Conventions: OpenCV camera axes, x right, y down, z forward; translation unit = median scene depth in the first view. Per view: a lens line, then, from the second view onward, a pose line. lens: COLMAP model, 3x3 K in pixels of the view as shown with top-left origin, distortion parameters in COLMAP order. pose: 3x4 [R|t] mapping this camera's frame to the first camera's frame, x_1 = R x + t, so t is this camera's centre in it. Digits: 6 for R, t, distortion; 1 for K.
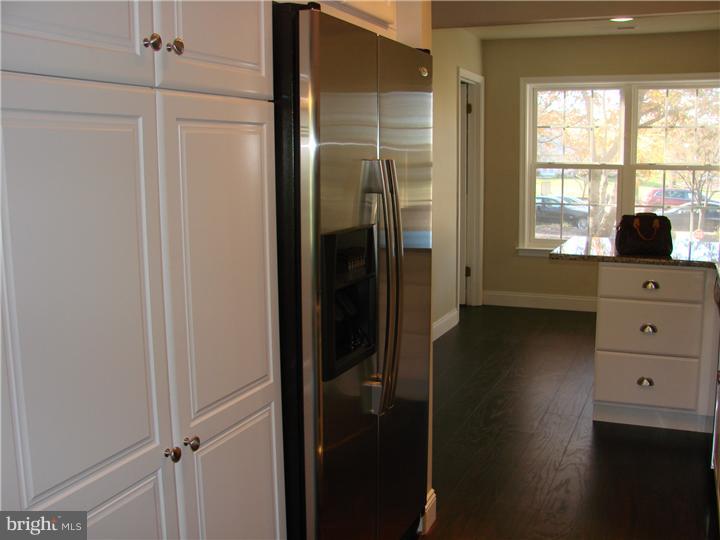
lens RADIAL K [[774.6, 0, 360.0], [0, 774.6, 270.0], [0, 0, 1]] dist [-0.207142, 0.264057]
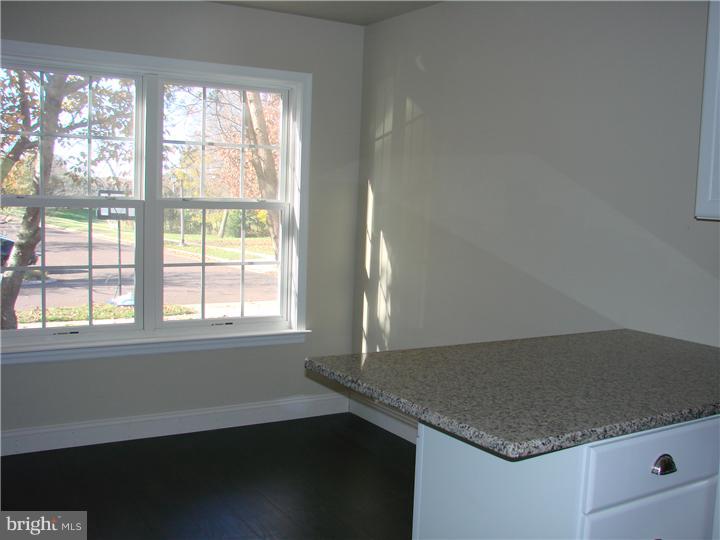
lens RADIAL K [[774.6, 0, 360.0], [0, 774.6, 270.0], [0, 0, 1]] dist [-0.207142, 0.264057]
pose [[0.585211, -0.053091, 0.809141, -0.061502], [0.084234, 0.996436, 0.004458, -0.069951], [-0.806494, 0.065549, 0.587597, 0.499972]]
